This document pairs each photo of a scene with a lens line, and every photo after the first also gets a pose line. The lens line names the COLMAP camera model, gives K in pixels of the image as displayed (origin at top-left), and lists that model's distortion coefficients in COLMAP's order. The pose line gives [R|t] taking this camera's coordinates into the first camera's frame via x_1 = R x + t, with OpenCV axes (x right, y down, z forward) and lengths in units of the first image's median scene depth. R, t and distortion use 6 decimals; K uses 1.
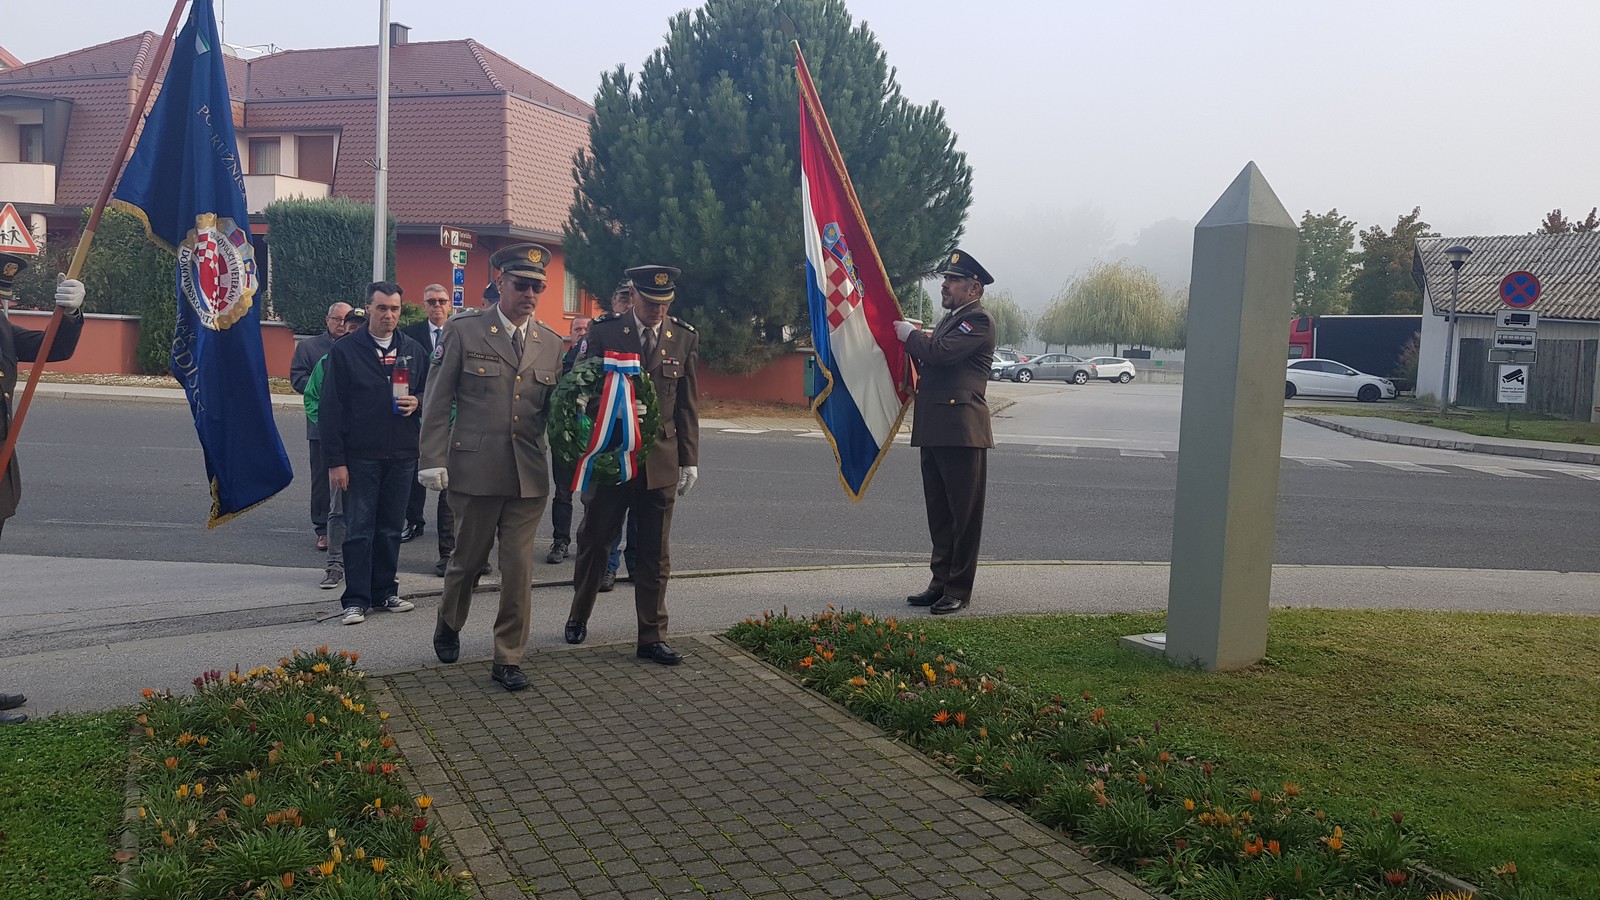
lens RADIAL K [[1258.4, 0, 761.0], [0, 1258.4, 422.1], [0, 0, 1]] dist [0.149167, -0.252214]
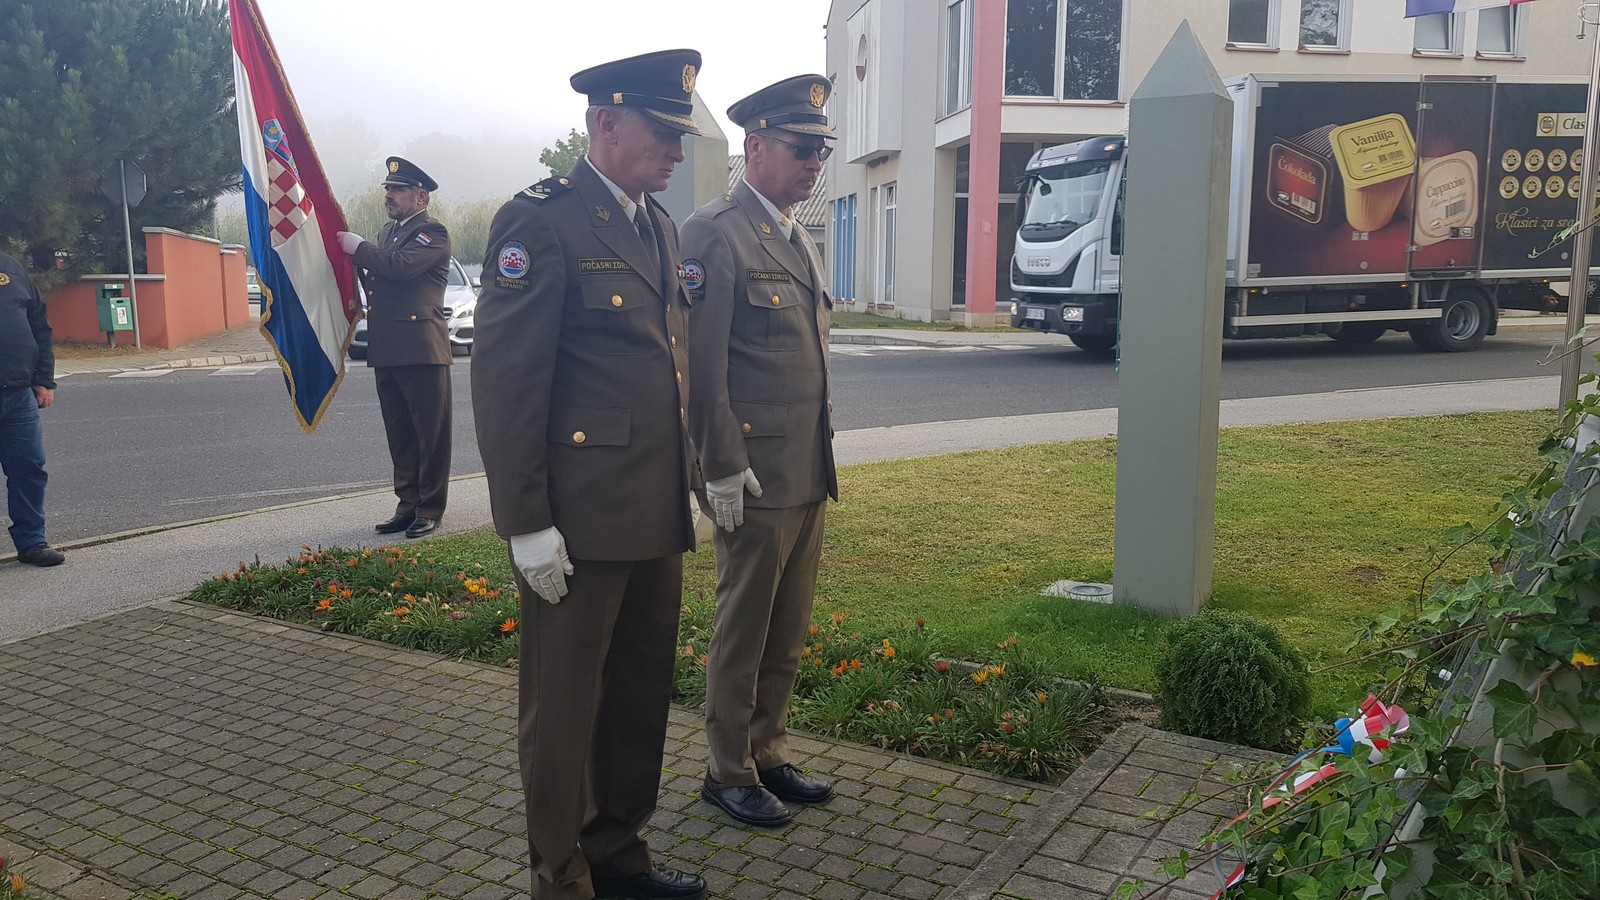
lens RADIAL K [[1268.9, 0, 786.2], [0, 1268.9, 430.8], [0, 0, 1]] dist [0.086860, -0.118382]
pose [[0.836923, -0.111881, 0.535763, -0.134391], [0.074604, 0.993067, 0.090838, 0.003489], [-0.542212, -0.036055, 0.839468, 0.031399]]
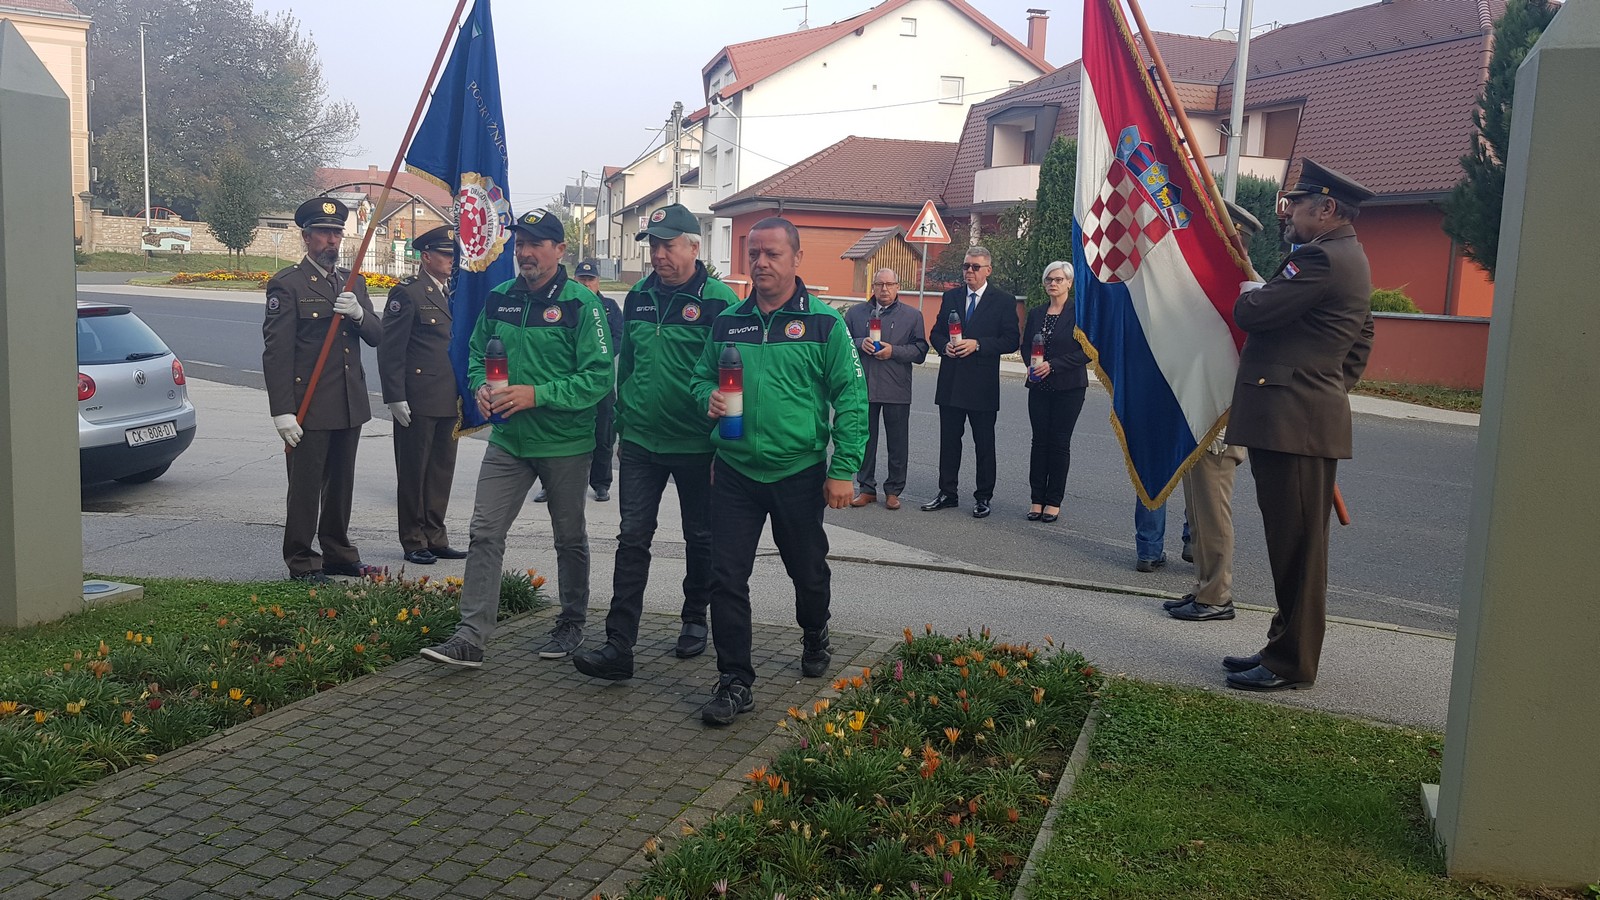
lens RADIAL K [[1258.4, 0, 761.0], [0, 1258.4, 422.1], [0, 0, 1]] dist [0.149167, -0.252214]
pose [[0.666054, 0.071147, -0.742503, 0.463593], [-0.068417, 0.997072, 0.034168, 0.001617], [0.742759, 0.028042, 0.668971, 0.340966]]
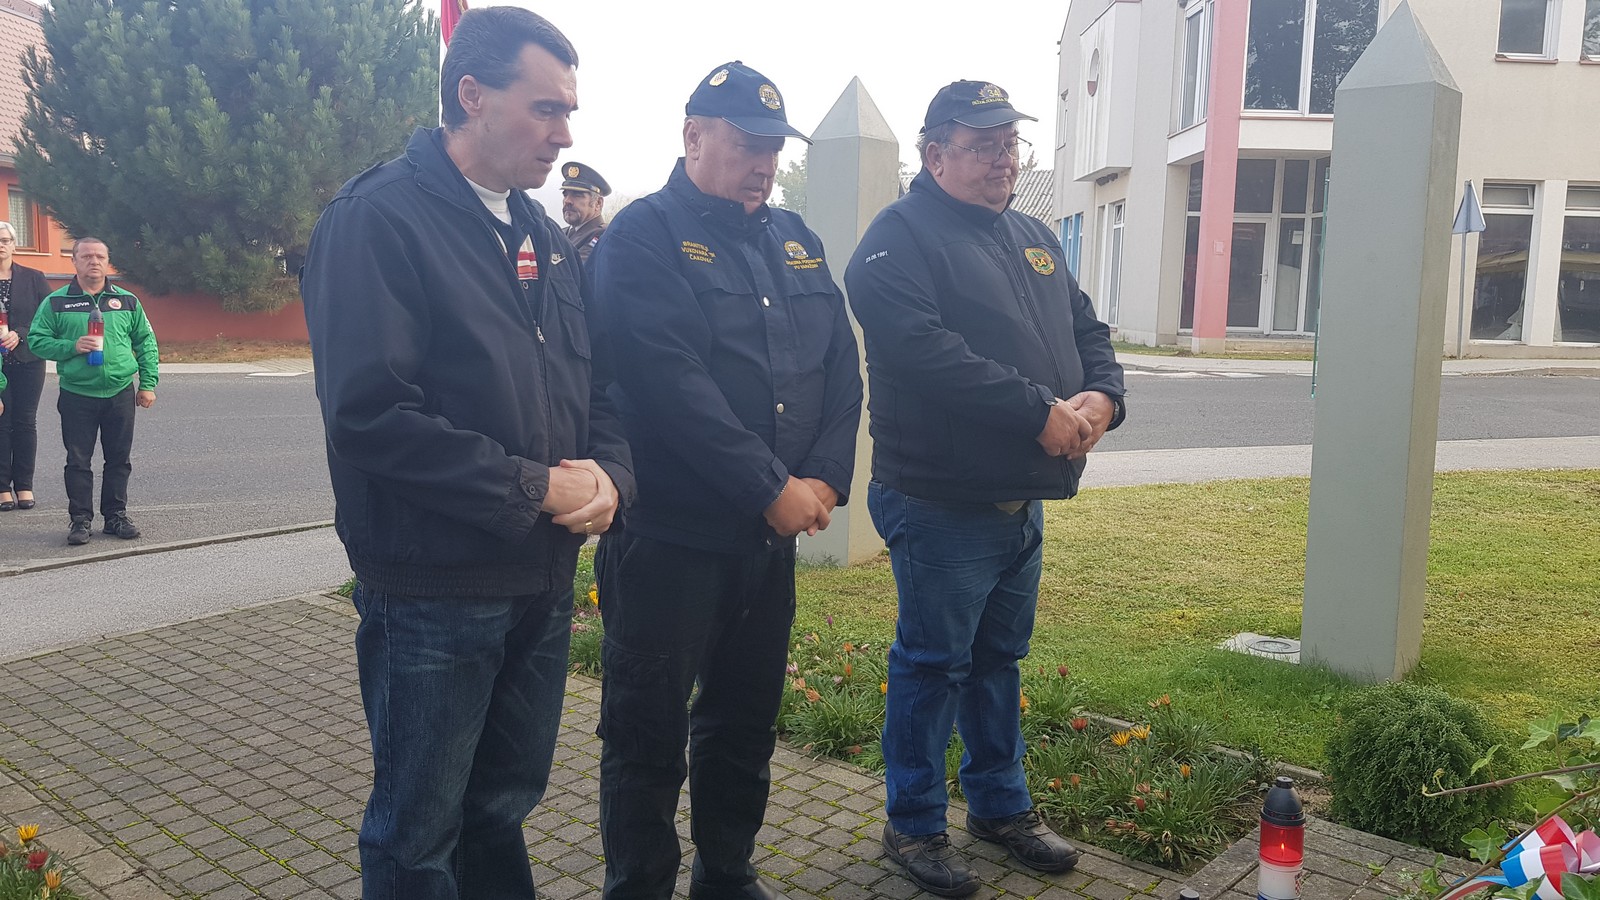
lens RADIAL K [[1271.9, 0, 803.5], [0, 1271.9, 421.1], [0, 0, 1]] dist [0.064593, -0.094866]
pose [[0.917221, -0.065998, 0.392874, -0.067562], [0.047049, 0.997226, 0.057679, 0.012177], [-0.395591, -0.034420, 0.917782, 0.052251]]
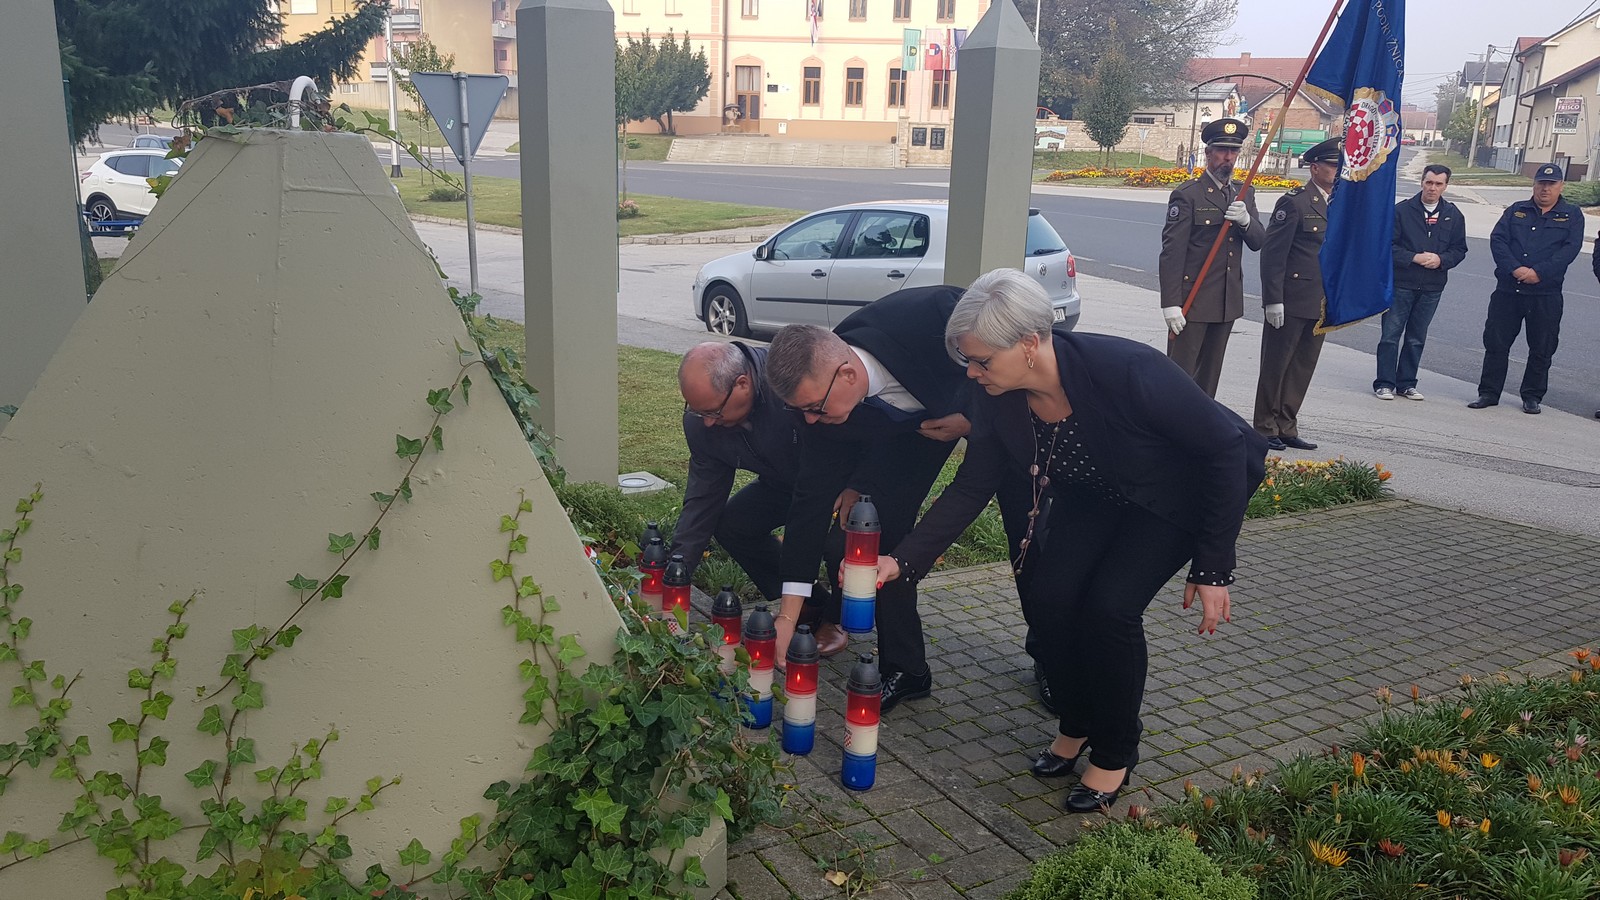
lens RADIAL K [[1272.1, 0, 777.8], [0, 1272.1, 446.1], [0, 0, 1]] dist [0.081684, -0.127966]
pose [[0.104096, 0.197108, -0.974840, 0.602398], [-0.103781, 0.976967, 0.186456, -0.002047], [0.989138, 0.081761, 0.122155, 0.249364]]
